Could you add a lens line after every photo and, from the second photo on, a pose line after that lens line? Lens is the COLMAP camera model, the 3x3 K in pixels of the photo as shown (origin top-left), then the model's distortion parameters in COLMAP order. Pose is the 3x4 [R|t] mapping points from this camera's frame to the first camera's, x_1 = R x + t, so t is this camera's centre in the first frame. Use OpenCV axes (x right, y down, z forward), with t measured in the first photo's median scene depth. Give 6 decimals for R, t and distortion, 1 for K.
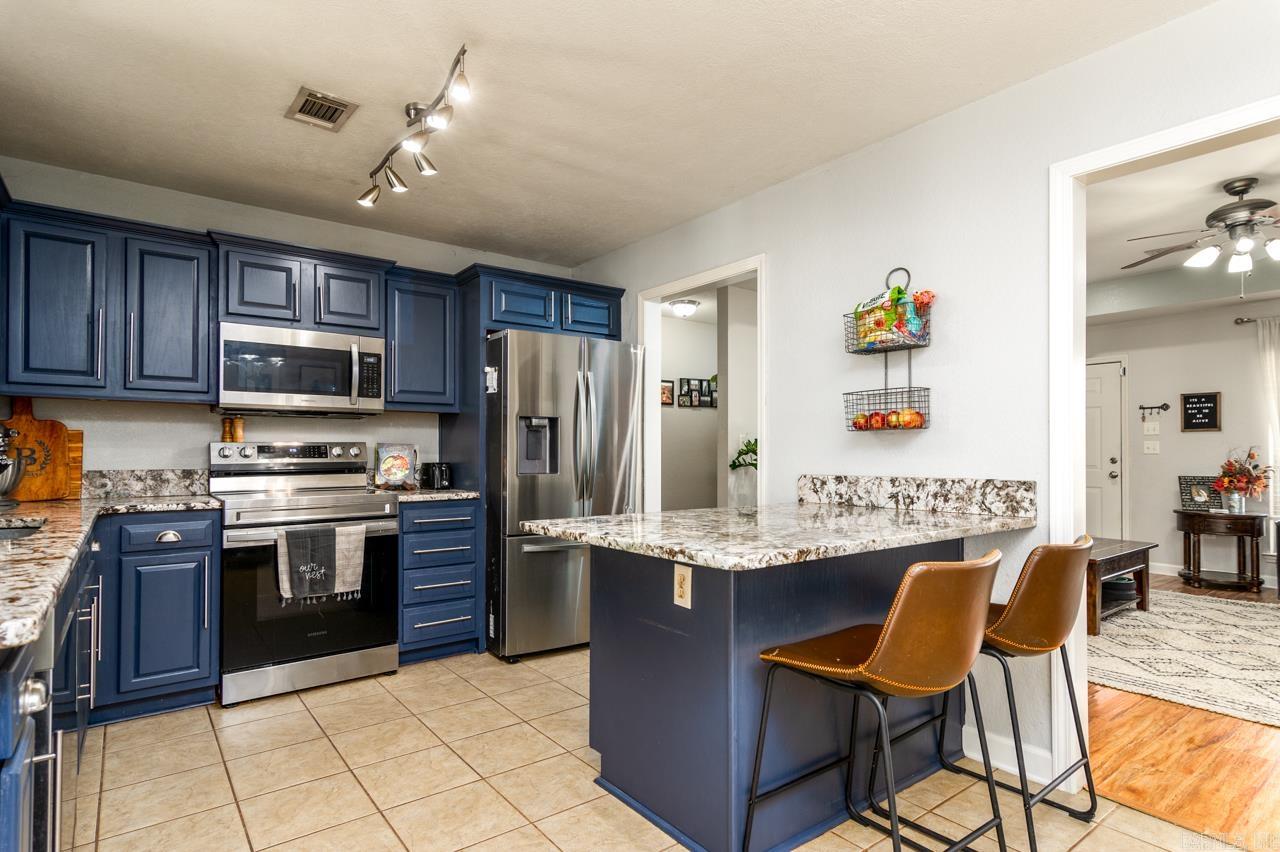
lens RADIAL K [[662.2, 0, 619.7], [0, 662.2, 449.4], [0, 0, 1]] dist [-0.003987, -0.000643]
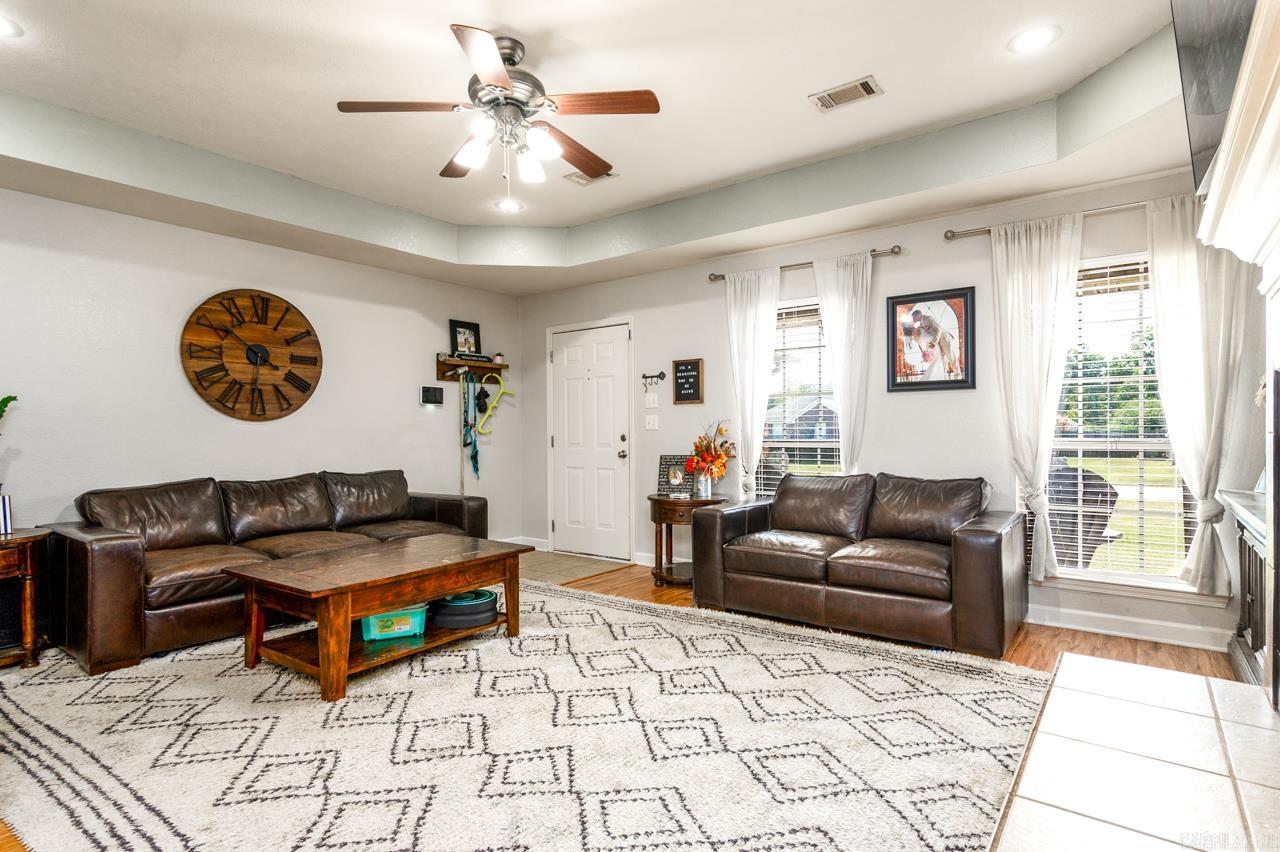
lens RADIAL K [[661.4, 0, 636.4], [0, 661.4, 432.3], [0, 0, 1]] dist [0.006800, 0.000299]
pose [[0.960693, -0.012722, 0.277320, 1.288482], [0.010637, 0.999903, 0.009023, 0.004846], [-0.277408, -0.005718, 0.960735, 0.398690]]
